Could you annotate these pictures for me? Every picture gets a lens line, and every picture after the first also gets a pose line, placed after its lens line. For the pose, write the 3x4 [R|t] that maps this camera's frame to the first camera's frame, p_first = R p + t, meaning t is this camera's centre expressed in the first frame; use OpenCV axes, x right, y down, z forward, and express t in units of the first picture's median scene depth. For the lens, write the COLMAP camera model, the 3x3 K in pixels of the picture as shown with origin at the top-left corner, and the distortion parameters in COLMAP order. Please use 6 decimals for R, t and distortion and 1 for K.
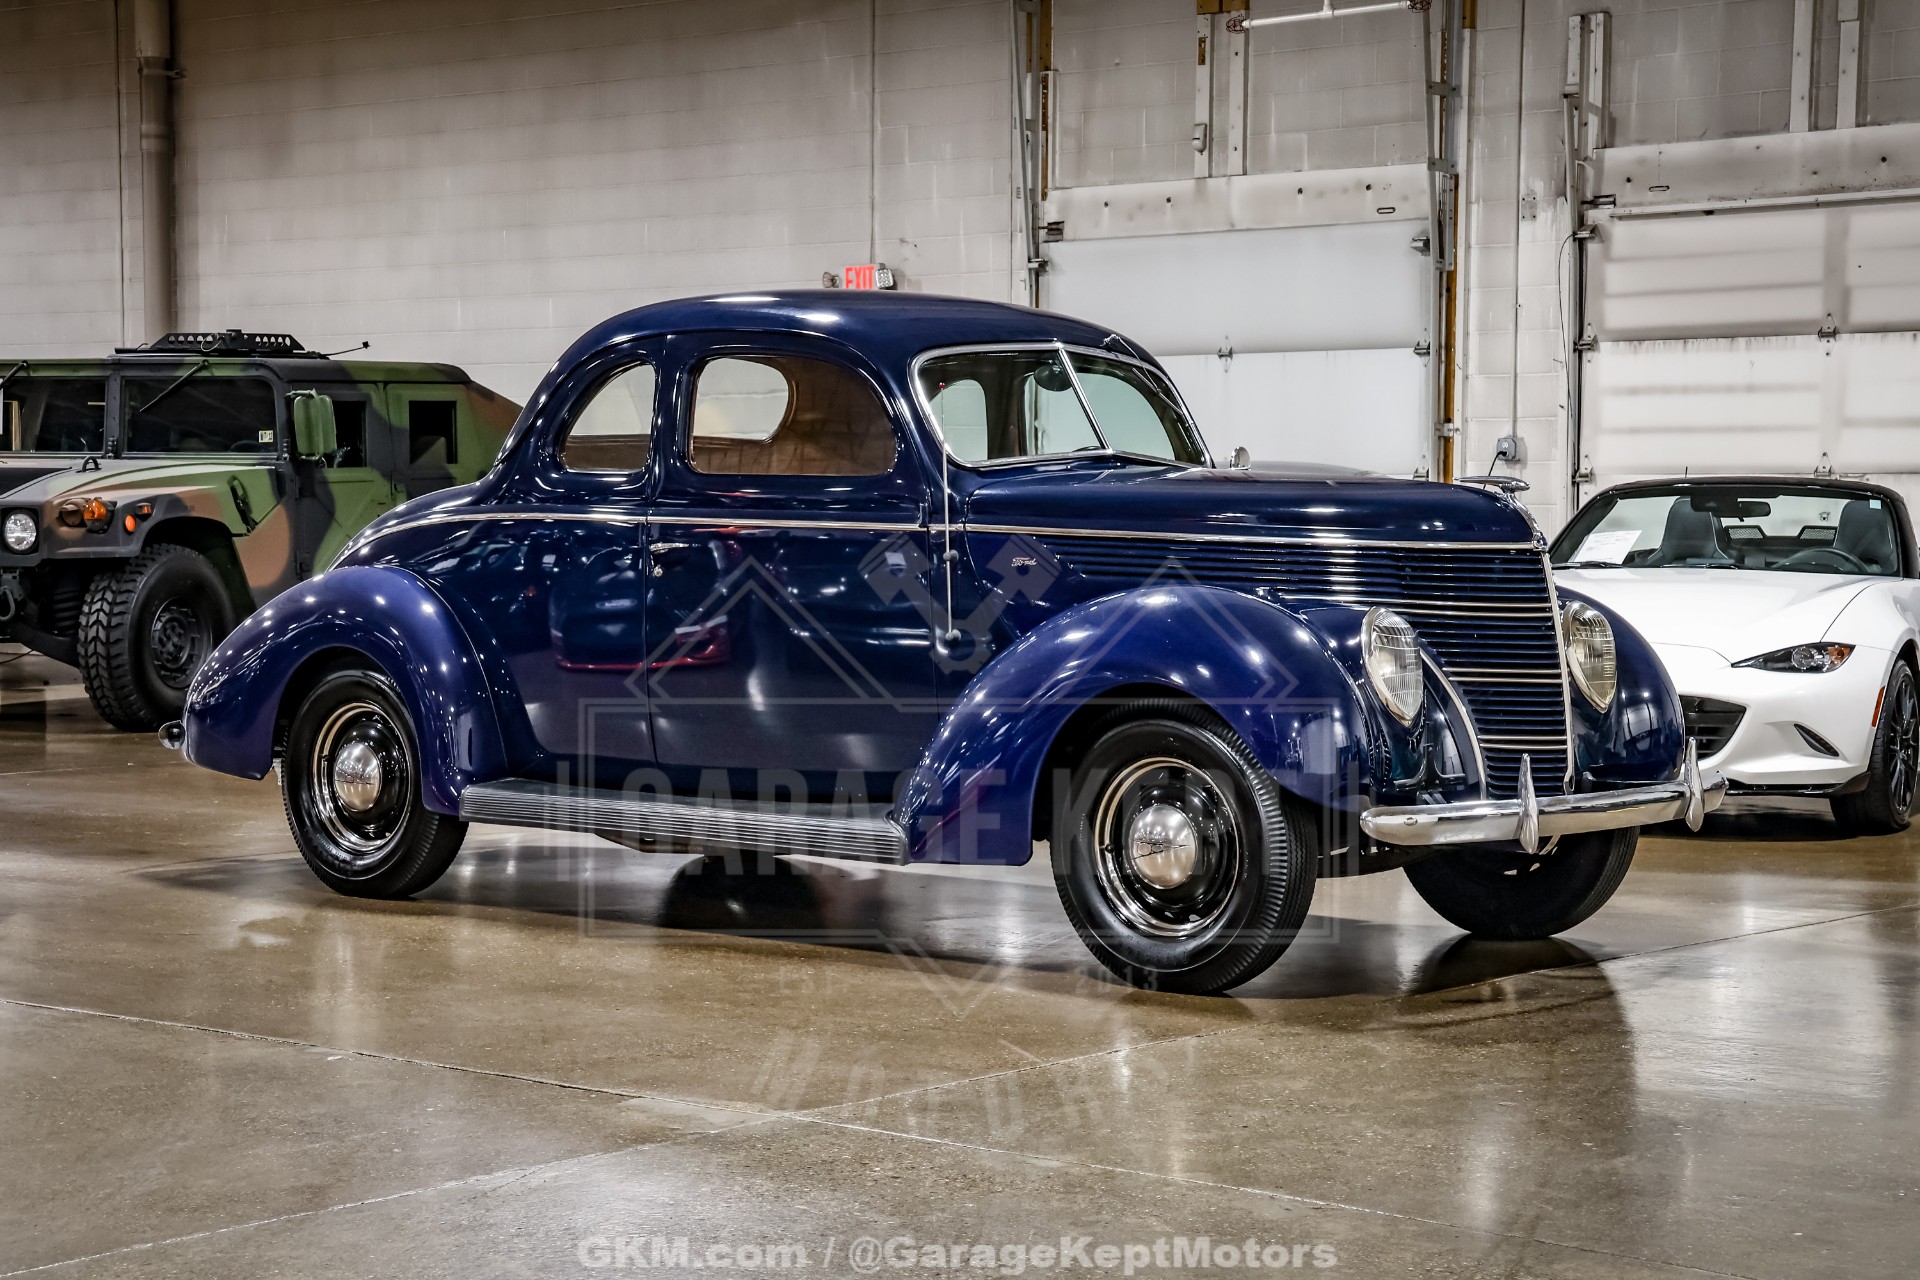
lens RADIAL K [[3221.7, 0, 974.2], [0, 3221.7, 733.6], [0, 0, 1]] dist [0.212997, 0.000000]
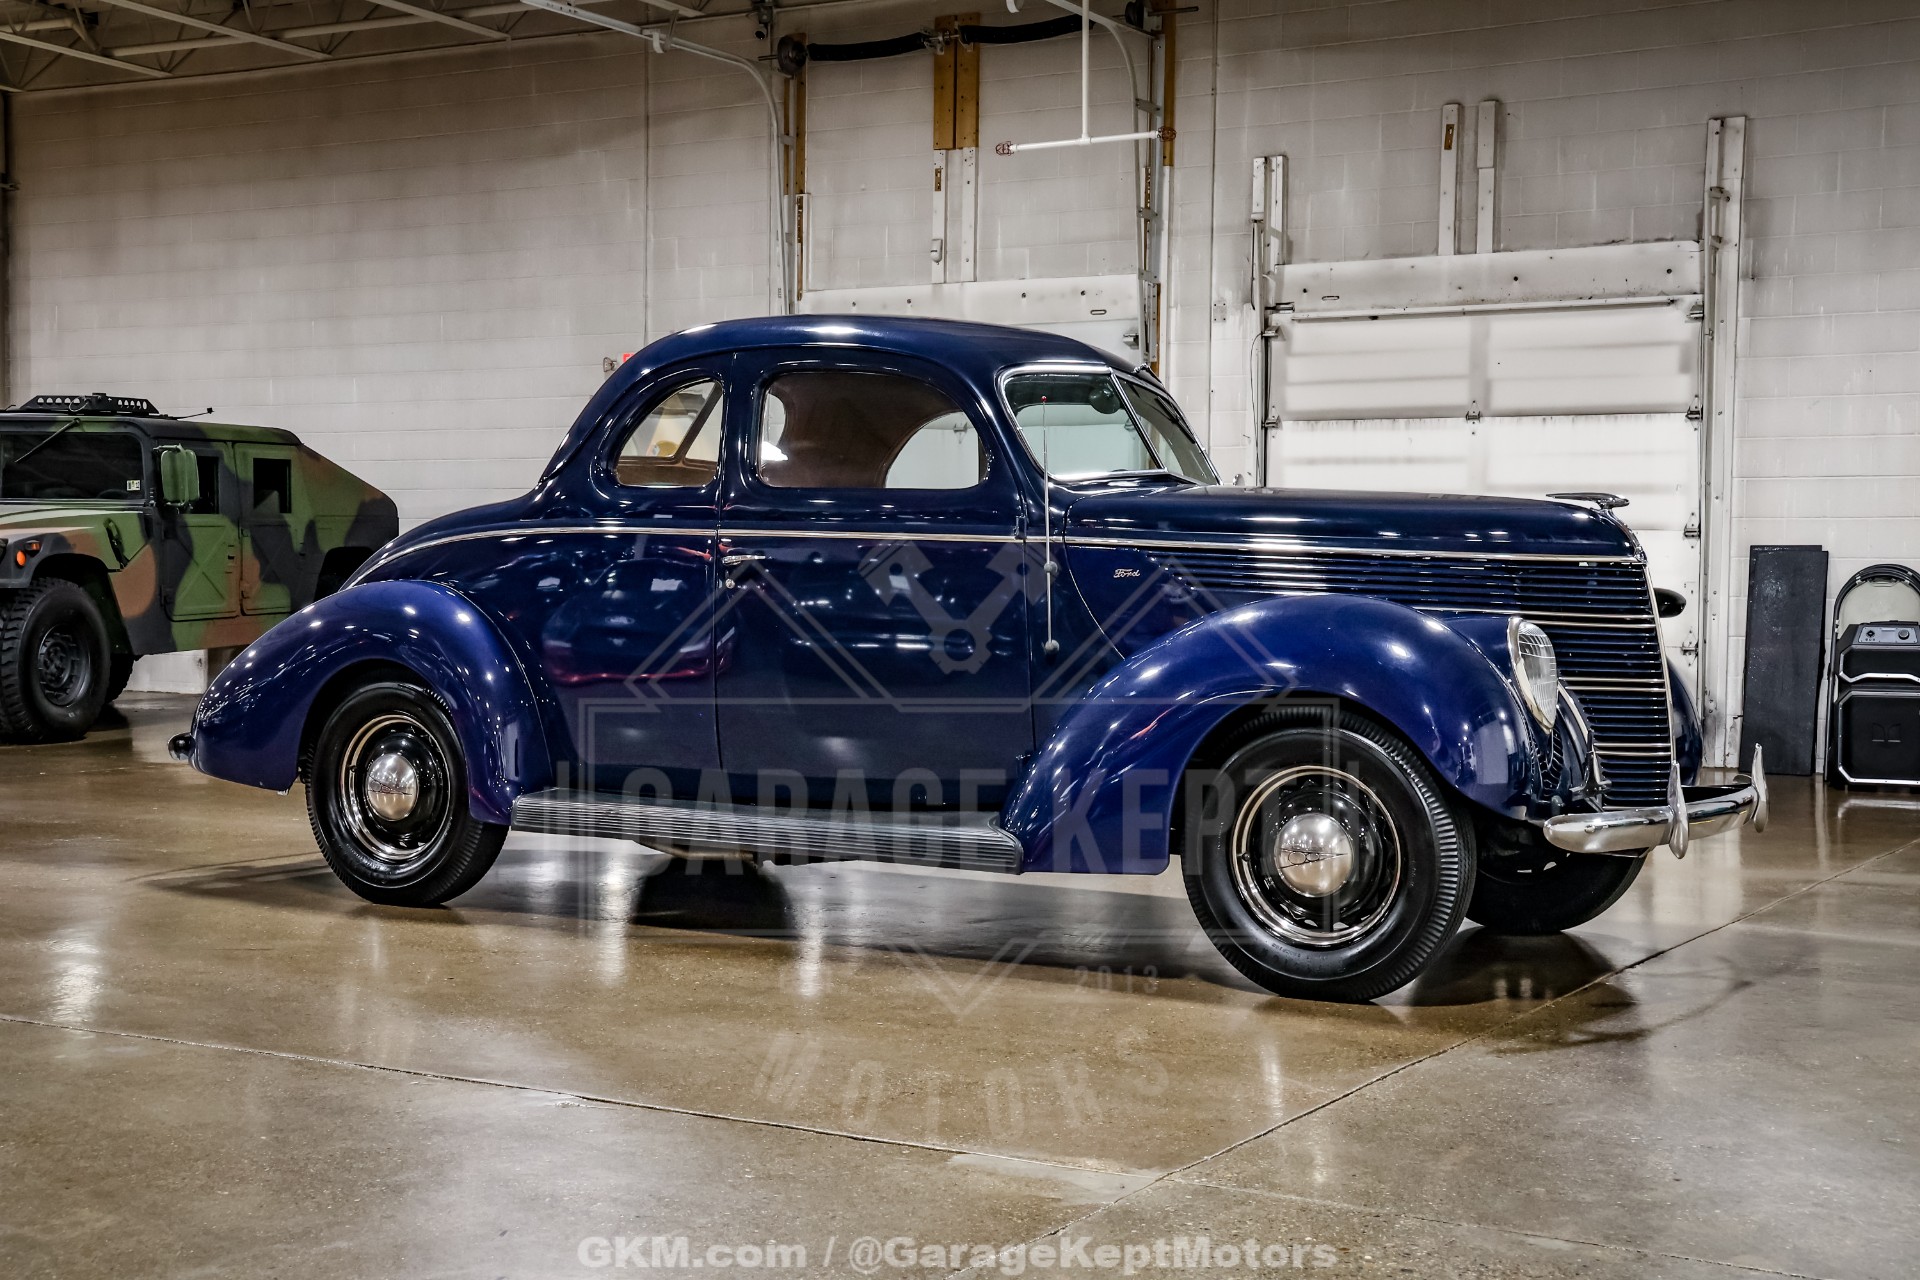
lens RADIAL K [[2393.2, 0, 938.3], [0, 2393.2, 700.1], [0, 0, 1]] dist [0.103306, 0.000000]
pose [[0.987407, -0.001324, 0.158195, -0.079228], [0.004080, 0.999846, -0.017096, -0.000169], [-0.158148, 0.017526, 0.987260, 0.128377]]
